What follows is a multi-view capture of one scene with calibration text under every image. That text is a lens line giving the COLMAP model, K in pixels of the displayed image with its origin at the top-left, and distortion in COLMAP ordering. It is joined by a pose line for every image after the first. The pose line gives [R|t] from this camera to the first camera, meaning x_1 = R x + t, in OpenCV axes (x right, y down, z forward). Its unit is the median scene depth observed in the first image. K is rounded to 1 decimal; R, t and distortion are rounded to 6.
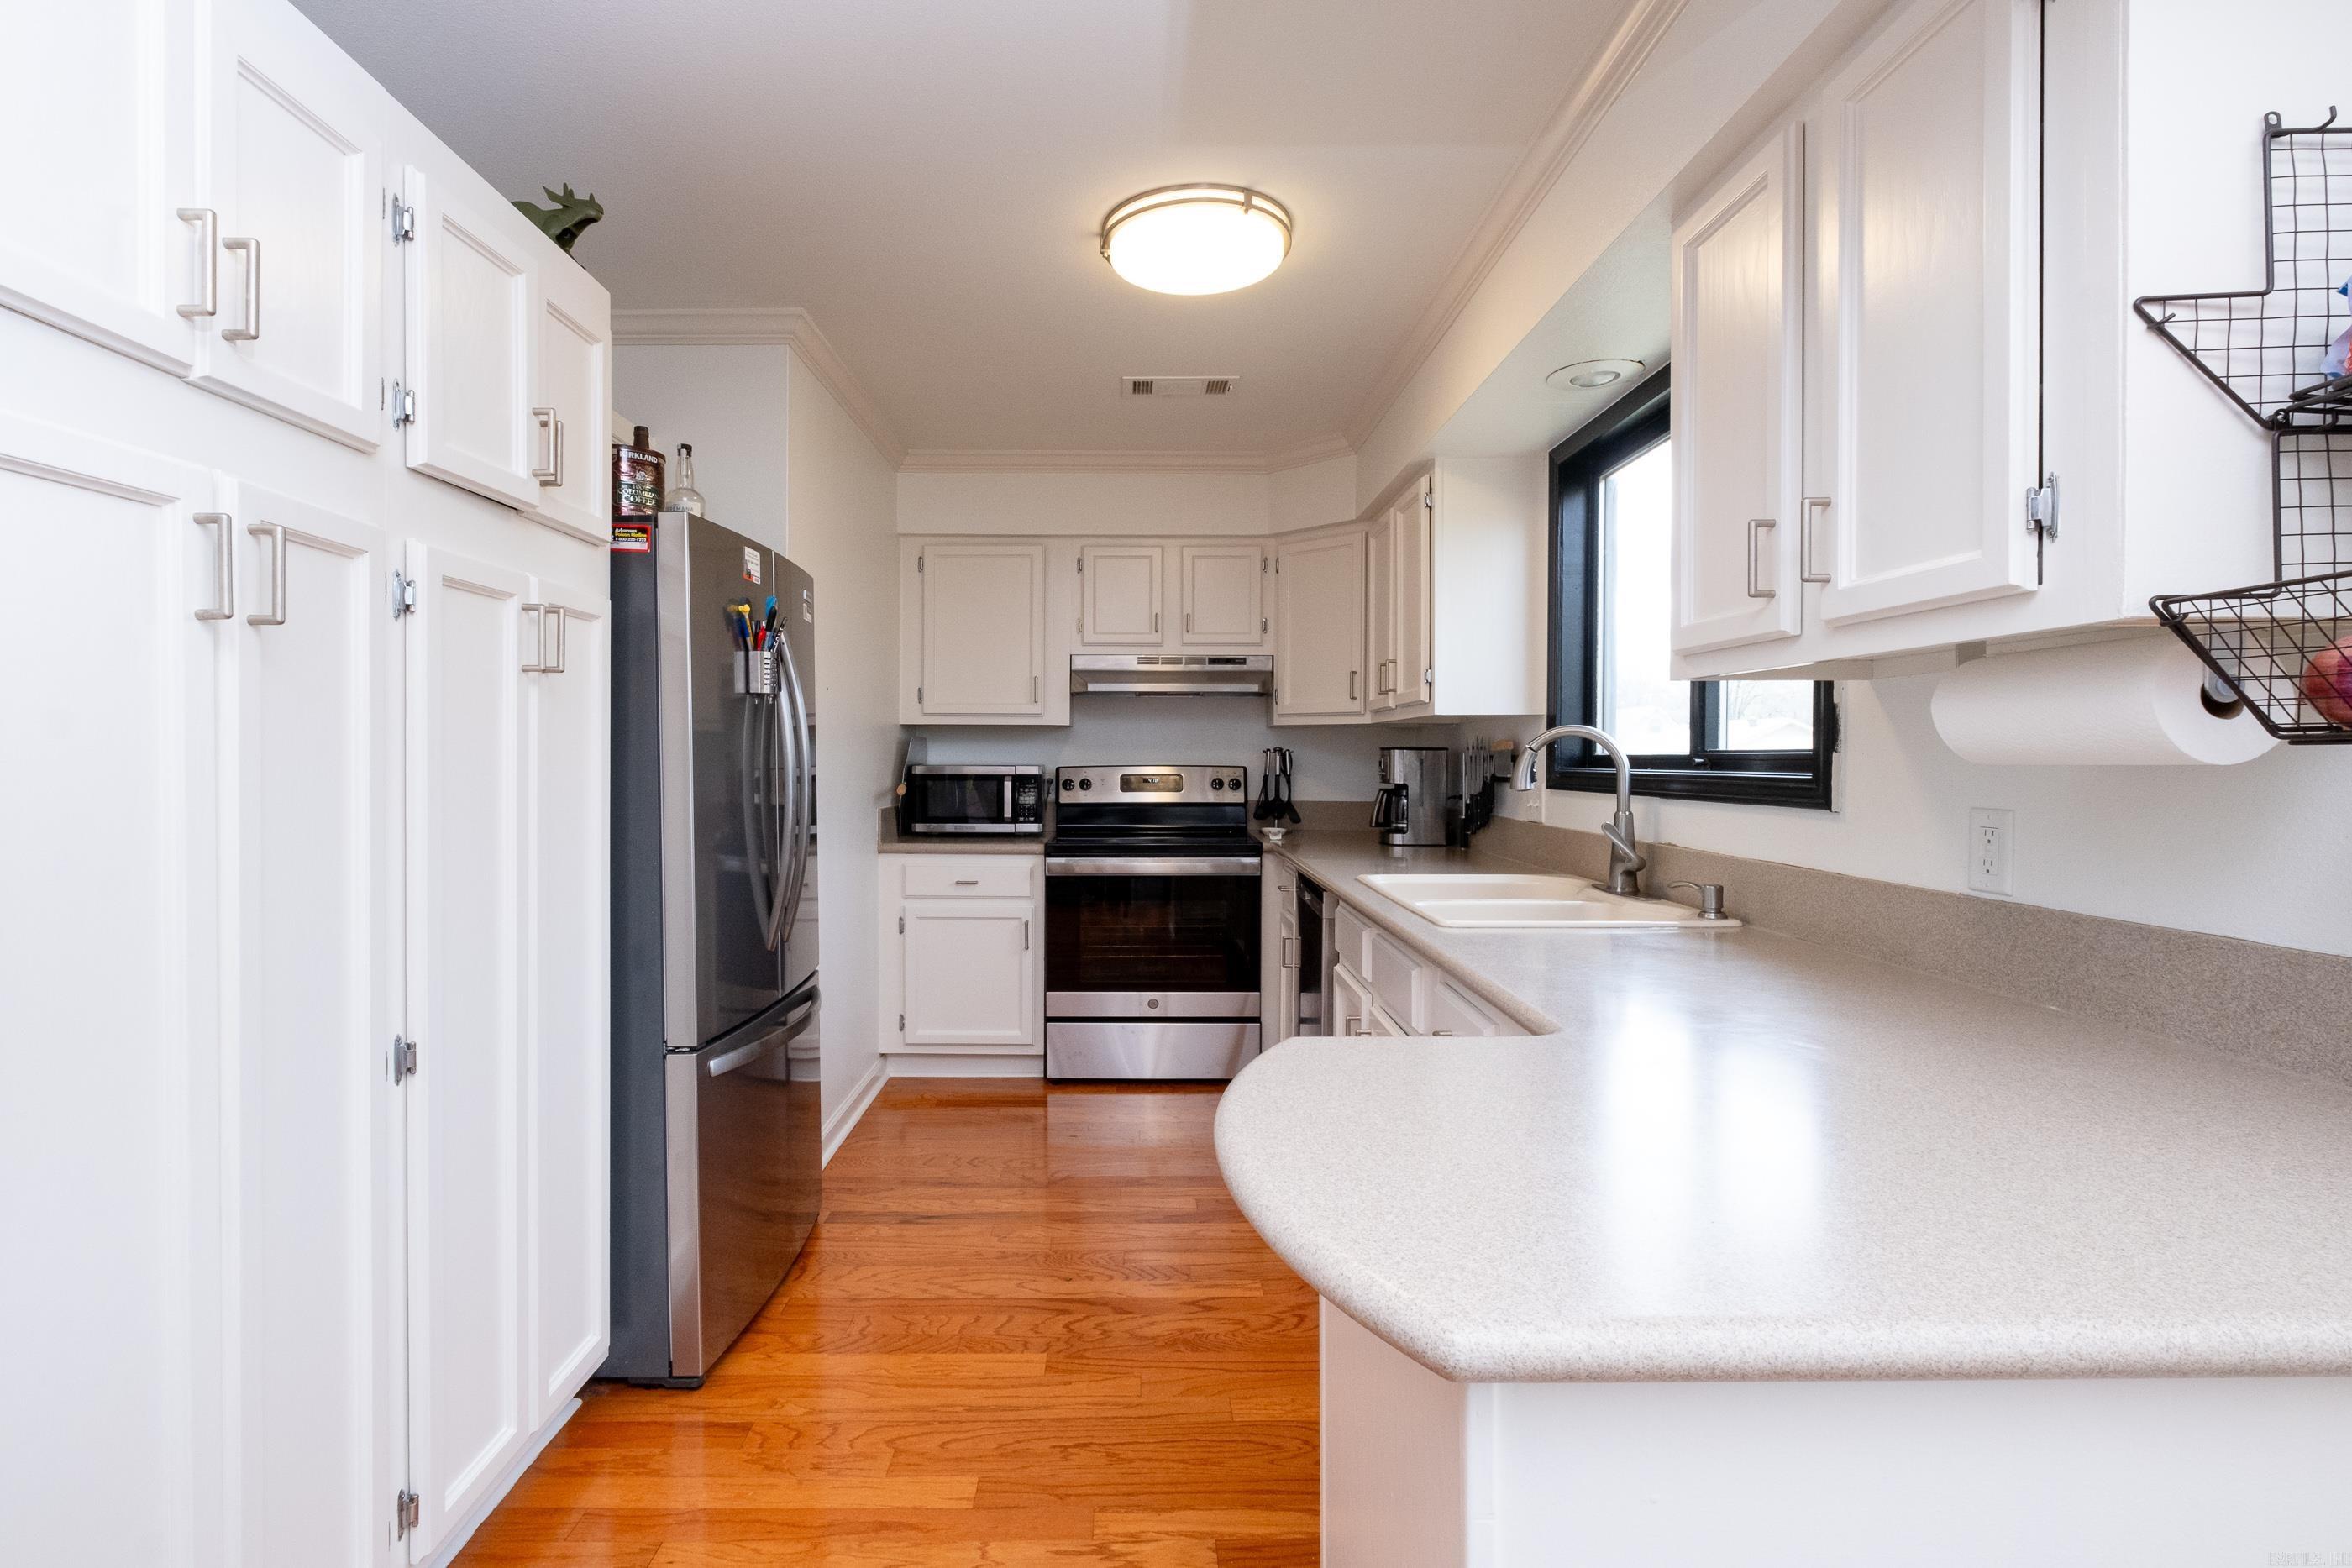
lens RADIAL K [[1051.6, 0, 1086.2], [0, 1051.6, 773.5], [0, 0, 1]] dist [-0.009977, 0.000082]
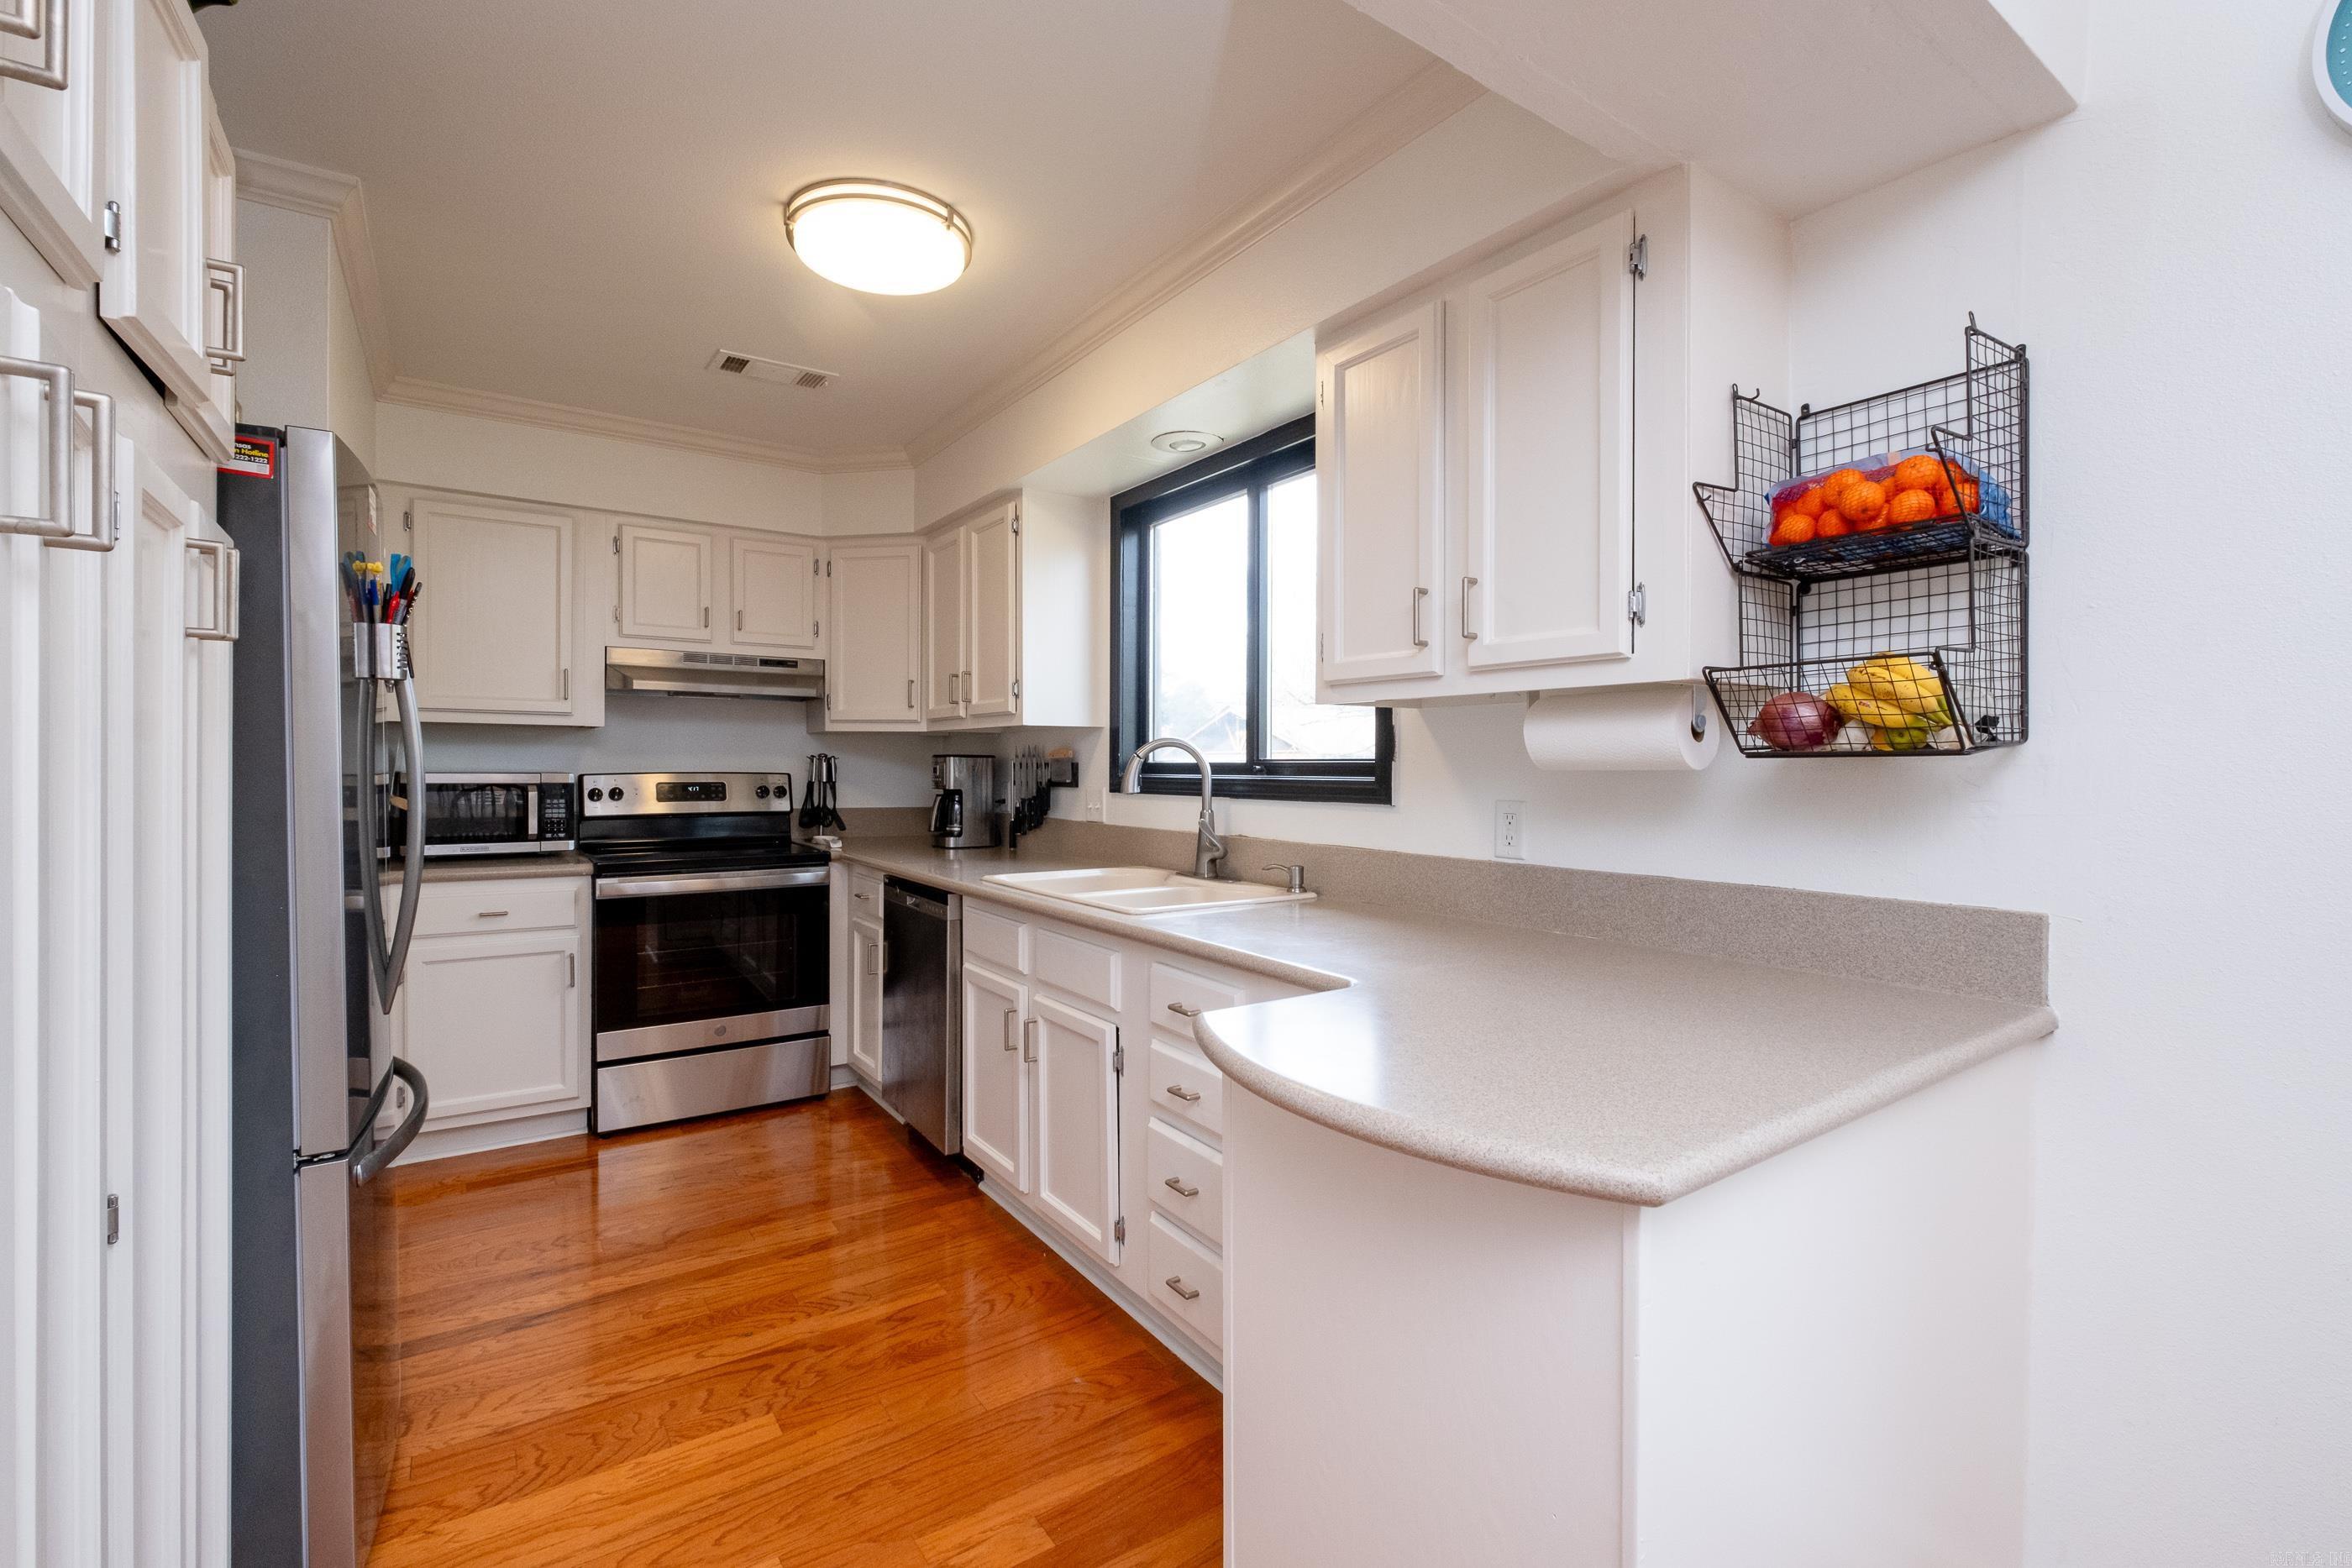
lens RADIAL K [[1051.6, 0, 1132.8], [0, 1051.6, 777.7], [0, 0, 1]] dist [-0.009977, 0.000082]
pose [[0.828738, -0.004840, 0.559616, -0.221765], [0.006321, 0.999980, -0.000712, -0.000182], [-0.559601, 0.004128, 0.828752, 0.047827]]
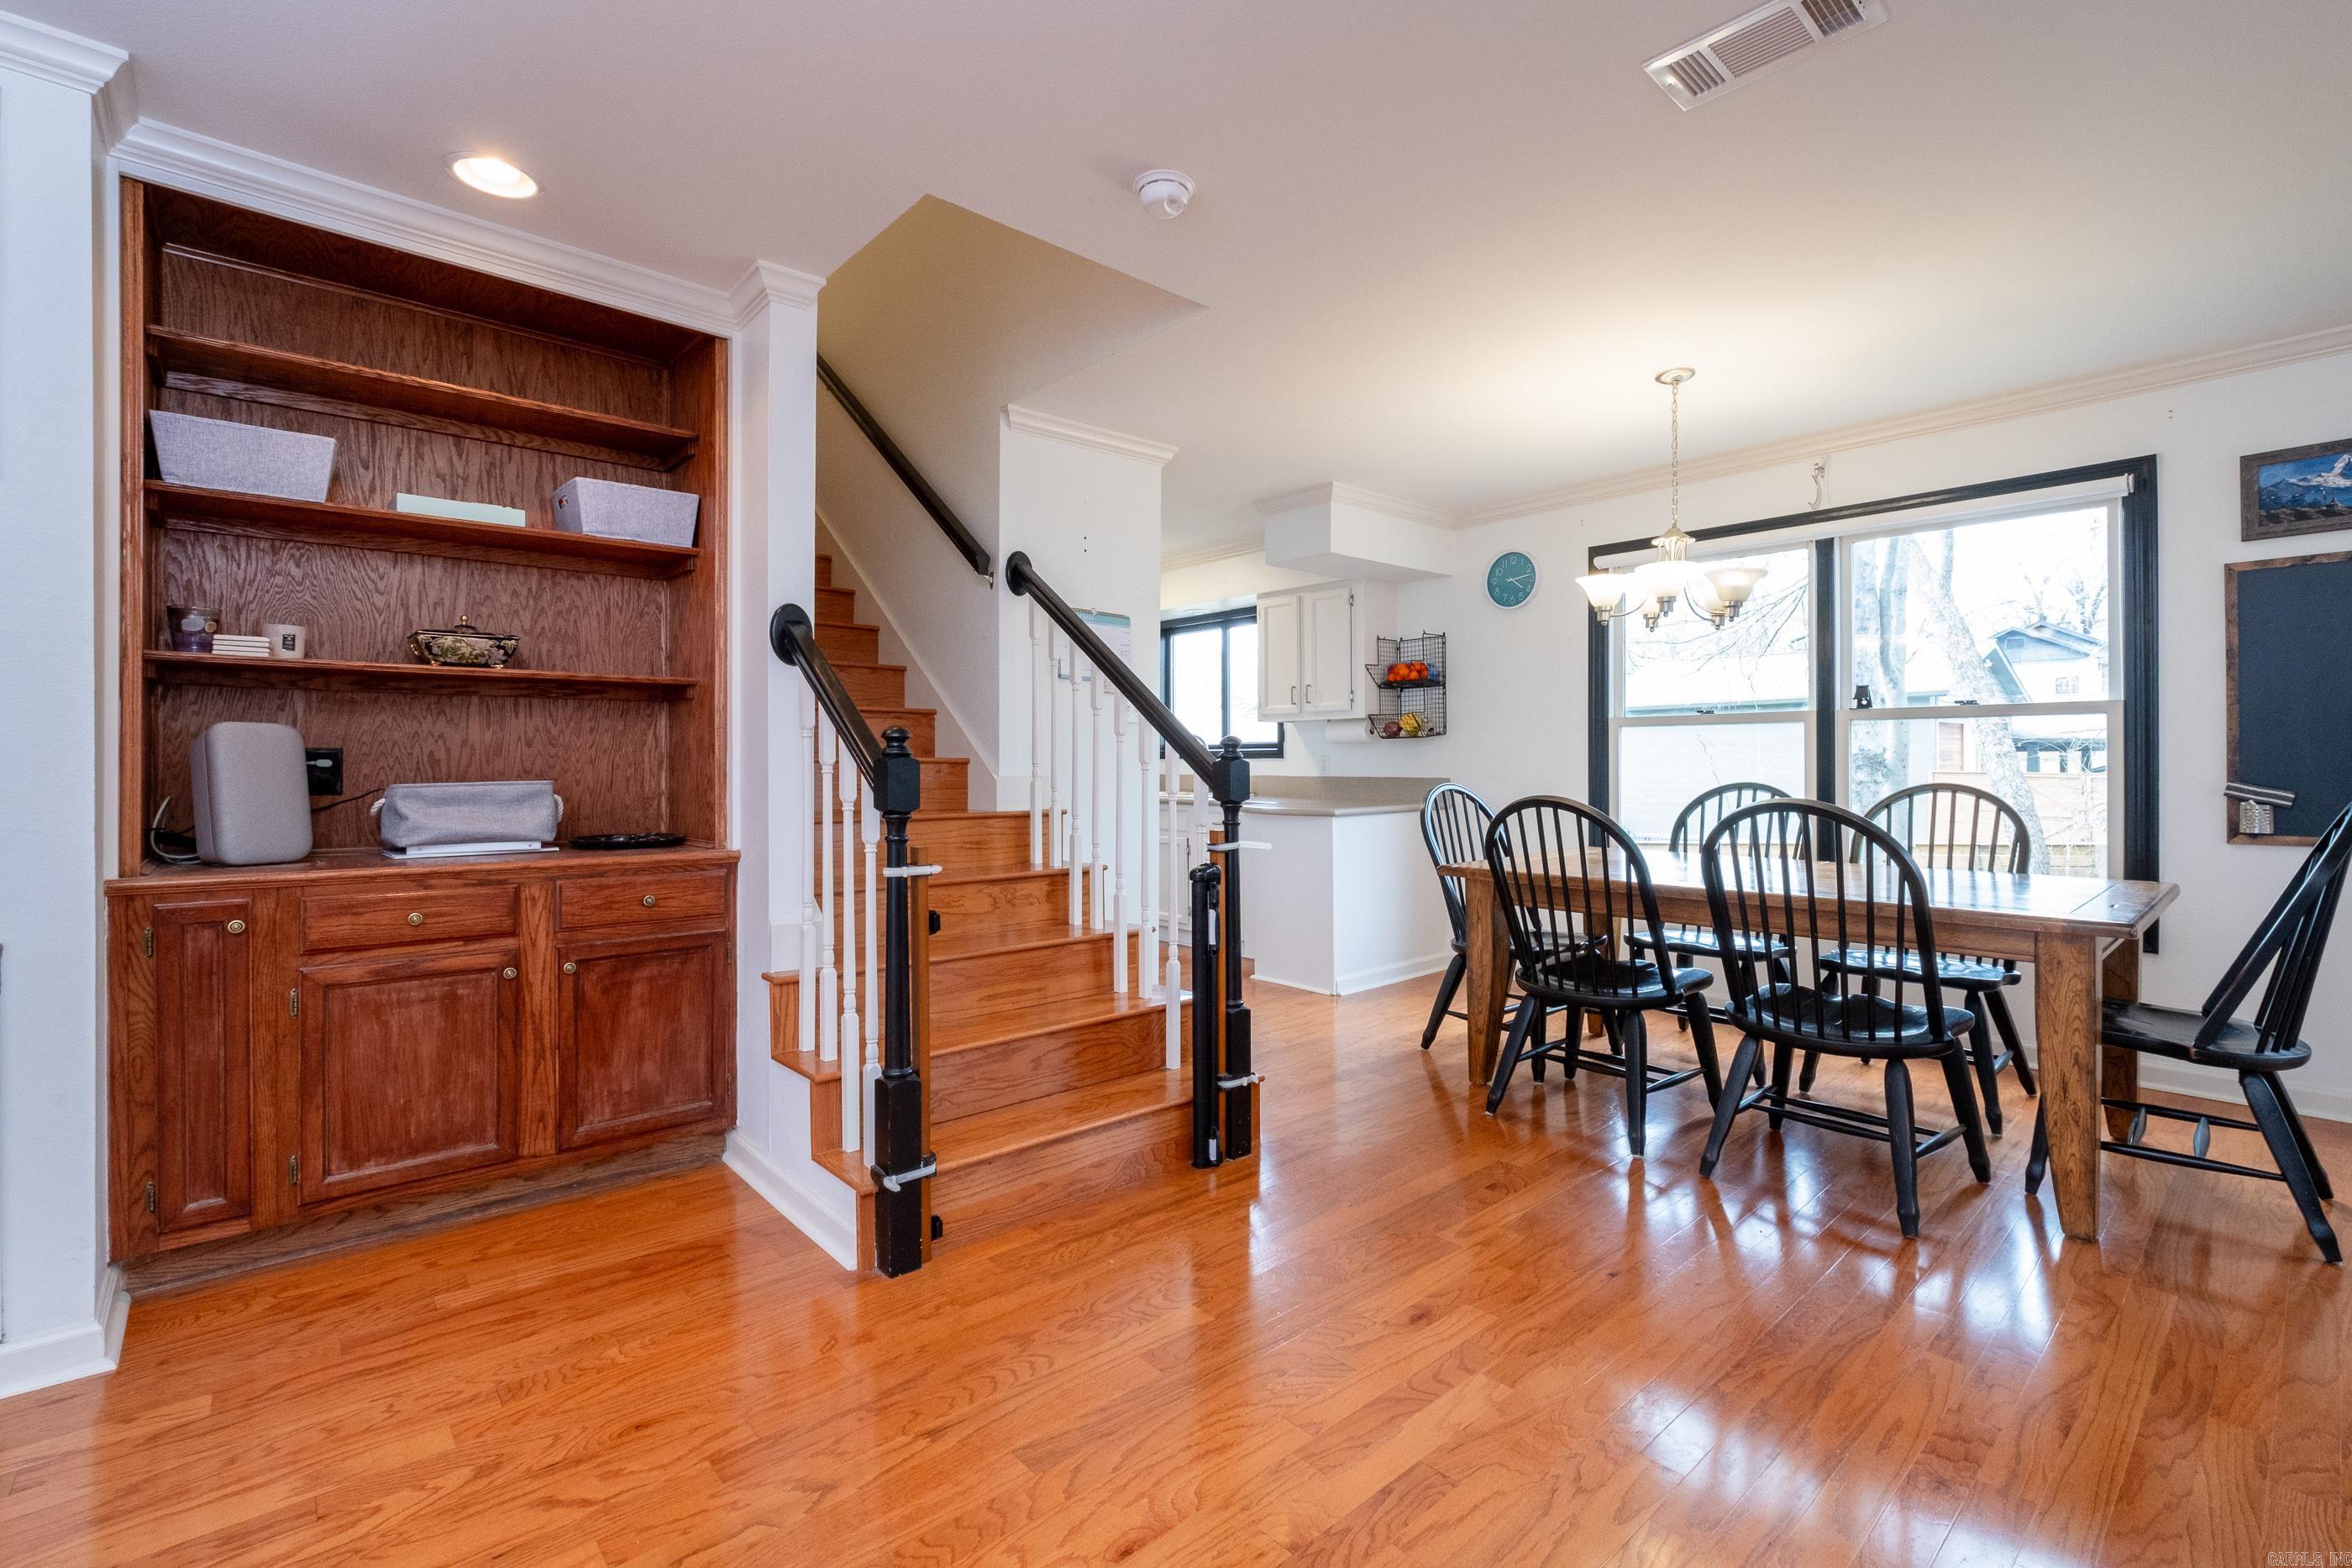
lens RADIAL K [[1051.6, 0, 1159.6], [0, 1051.6, 762.5], [0, 0, 1]] dist [-0.009977, 0.000082]
pose [[0.735668, -0.006492, 0.677311, -1.420528], [0.014611, 0.999873, -0.006286, 0.047100], [-0.677184, 0.014521, 0.735670, -0.949632]]
